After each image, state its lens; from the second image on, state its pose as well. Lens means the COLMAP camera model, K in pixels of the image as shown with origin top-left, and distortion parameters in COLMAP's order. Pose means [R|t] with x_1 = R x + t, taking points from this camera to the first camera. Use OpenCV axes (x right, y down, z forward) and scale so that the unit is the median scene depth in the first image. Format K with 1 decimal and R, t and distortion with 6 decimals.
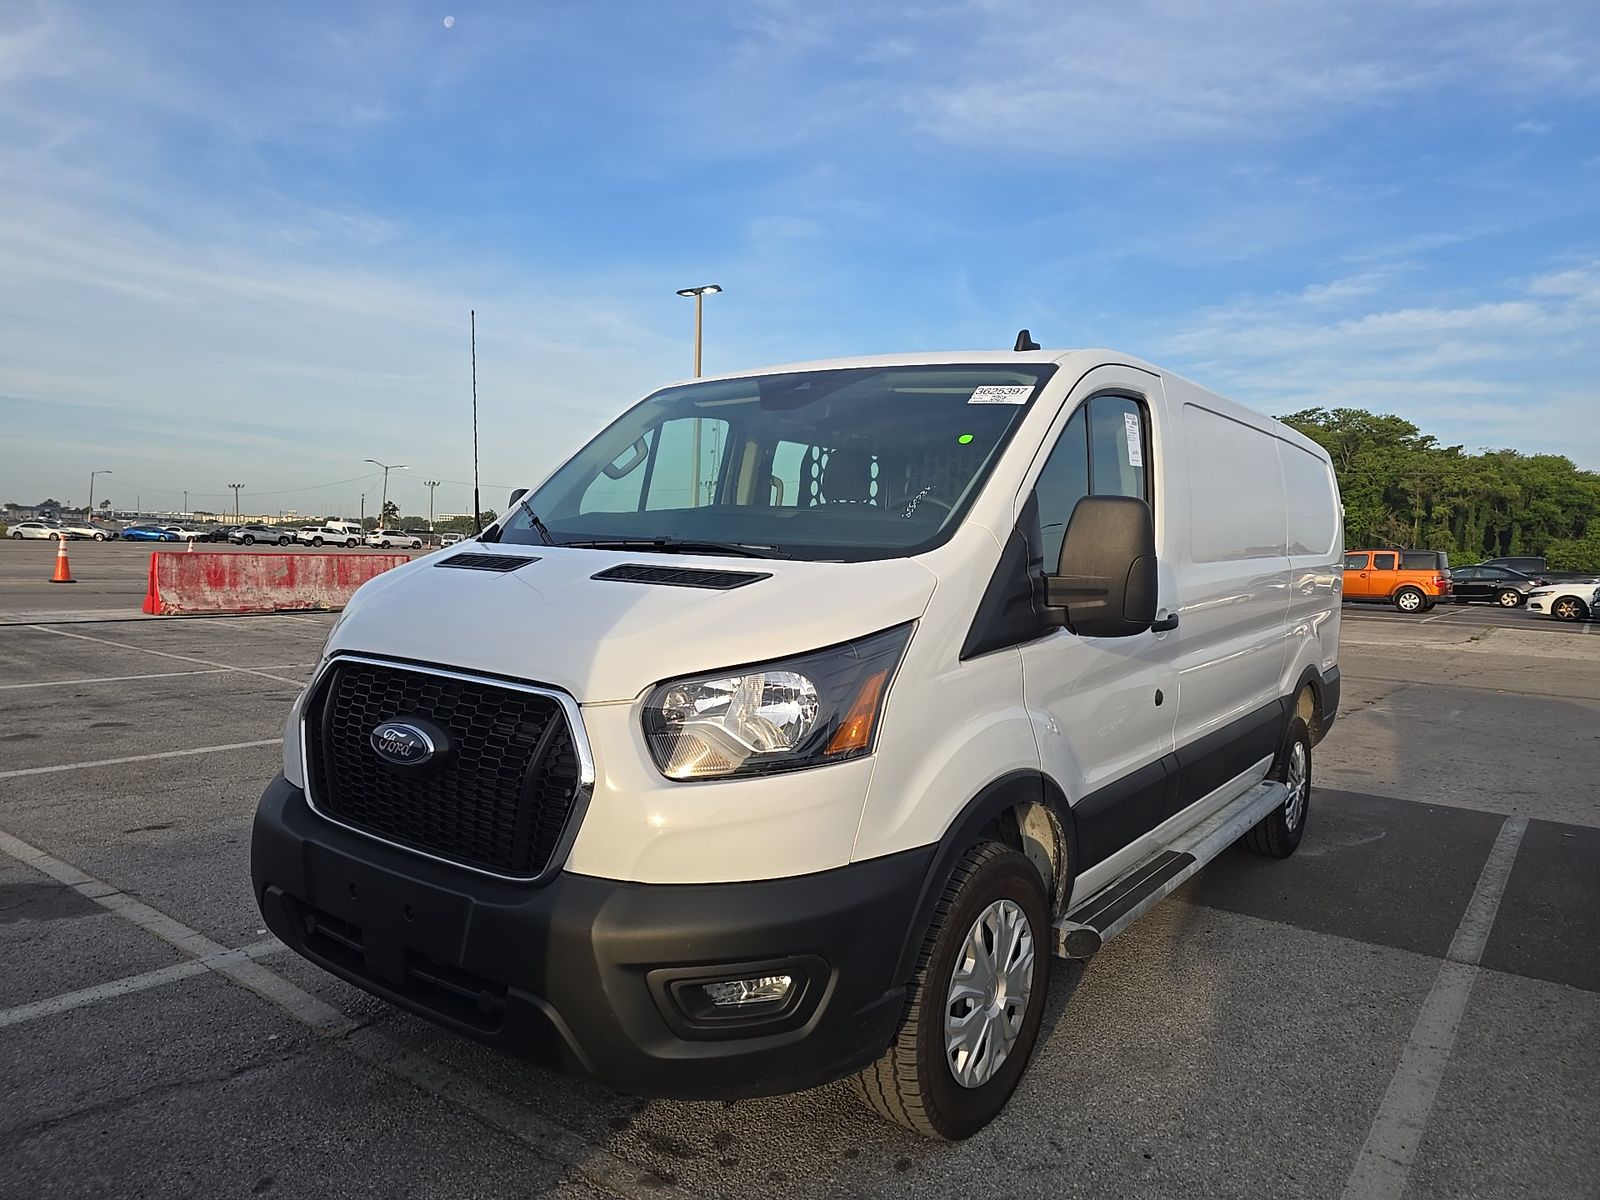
lens RADIAL K [[1073.5, 0, 805.4], [0, 1073.5, 601.5], [0, 0, 1]] dist [0.082155, -0.080659]
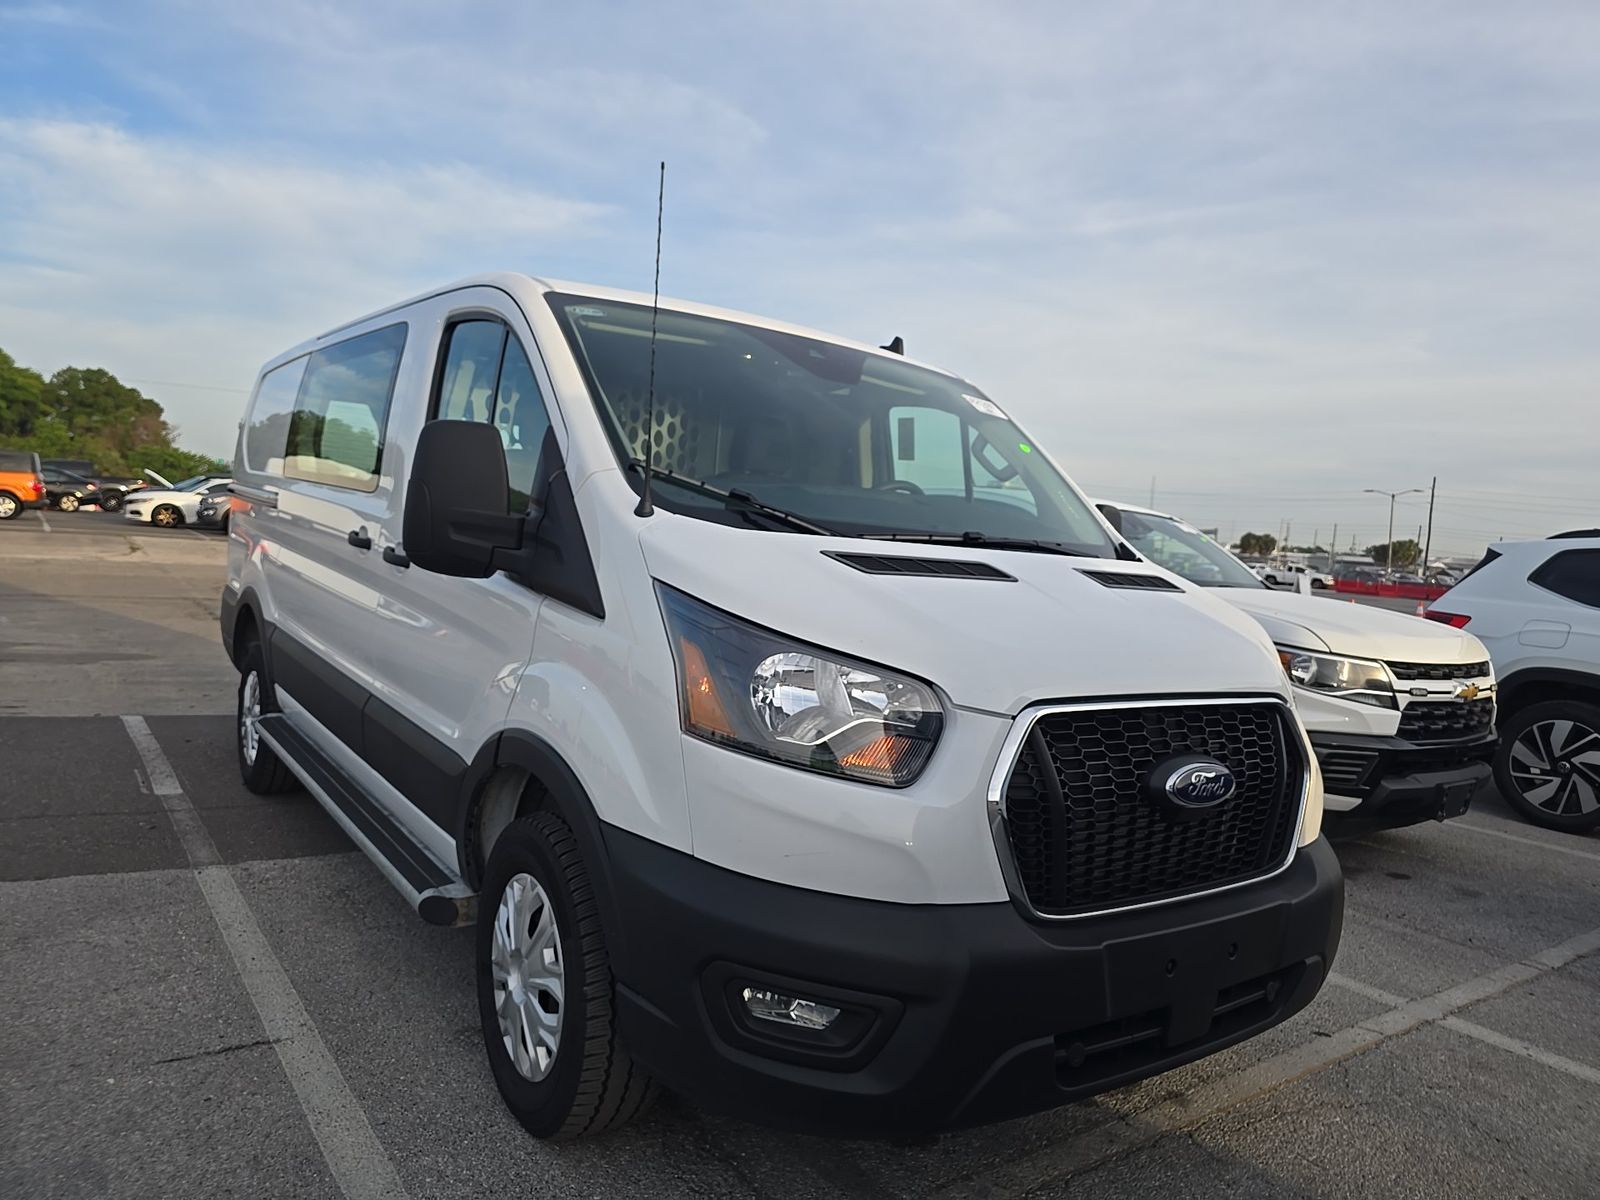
lens RADIAL K [[1073.5, 0, 805.4], [0, 1073.5, 601.5], [0, 0, 1]] dist [0.082155, -0.080659]
pose [[0.297384, -0.075614, 0.951759, -0.127402], [-0.015356, 0.996351, 0.083955, -0.008921], [-0.954634, -0.039582, 0.295138, 0.101217]]
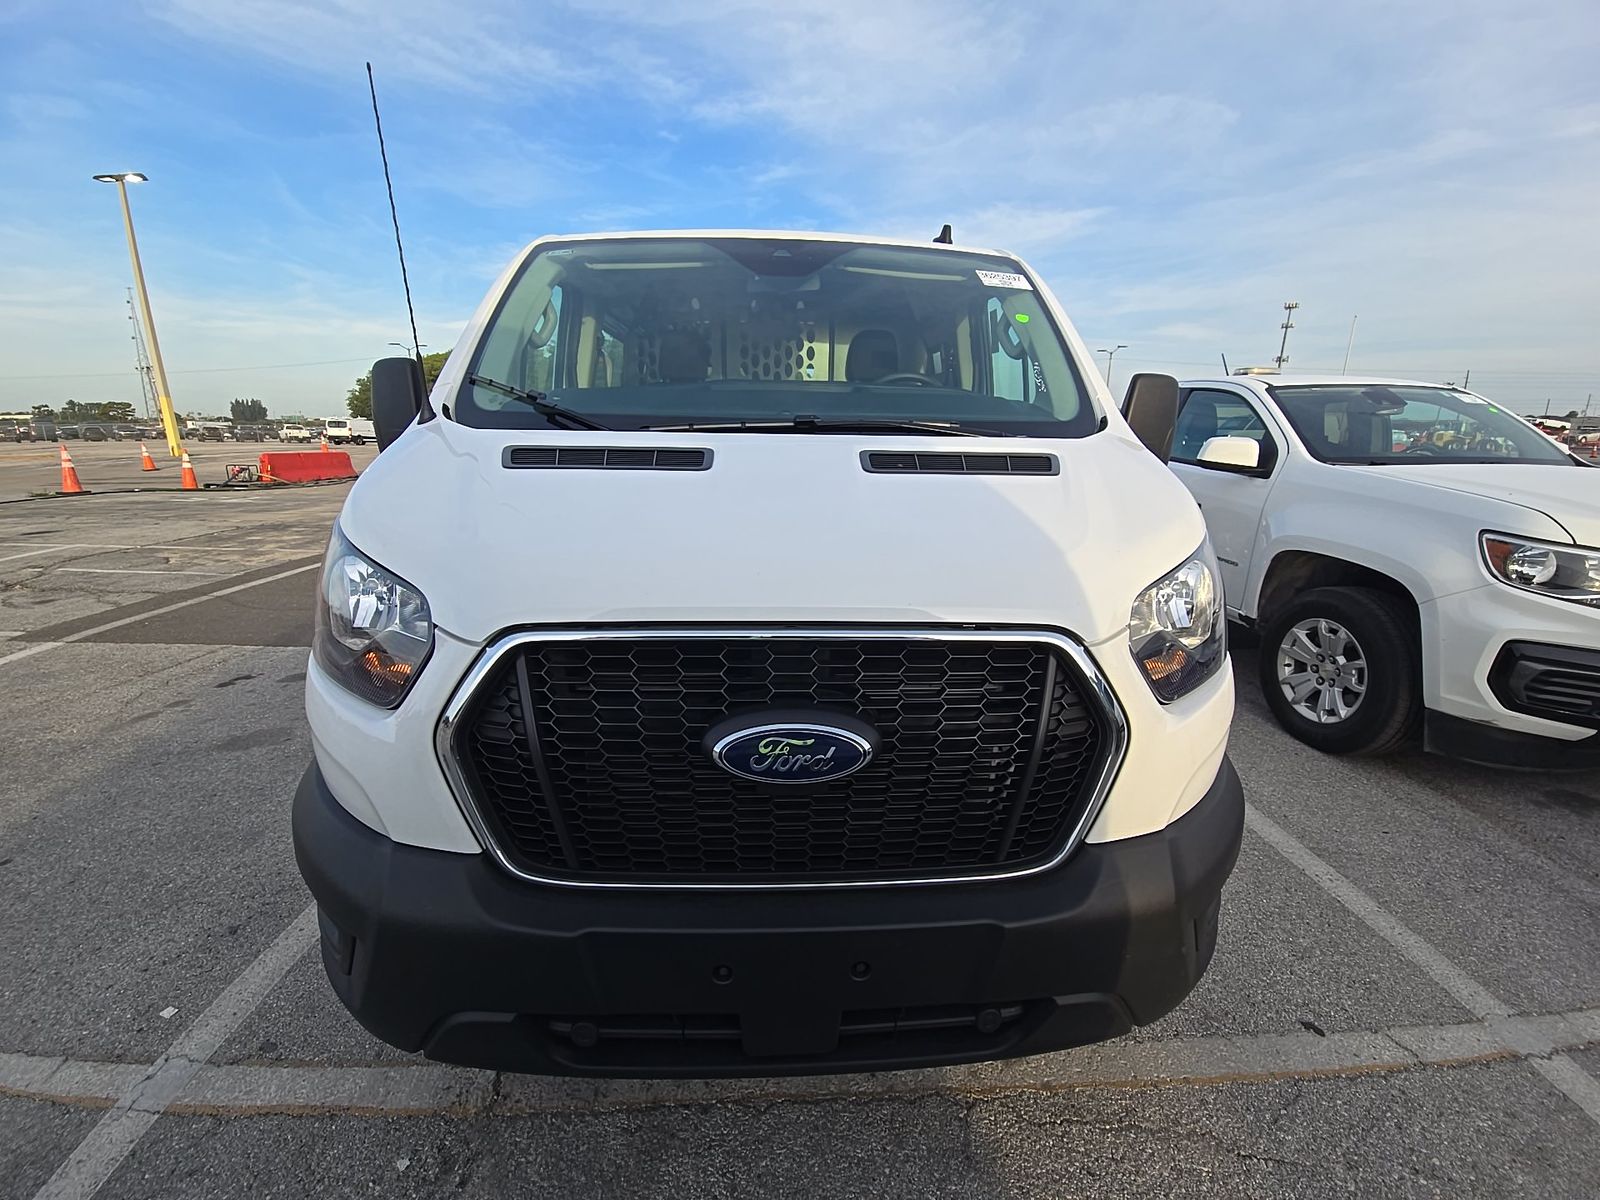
lens RADIAL K [[642.5, 0, 809.5], [0, 642.5, 596.9], [0, 0, 1]] dist [0.028113, -0.020608]
pose [[0.773772, -0.188773, 0.604683, -0.055427], [0.051358, 0.970118, 0.237137, -0.004822], [-0.631379, -0.152435, 0.760345, 0.068344]]
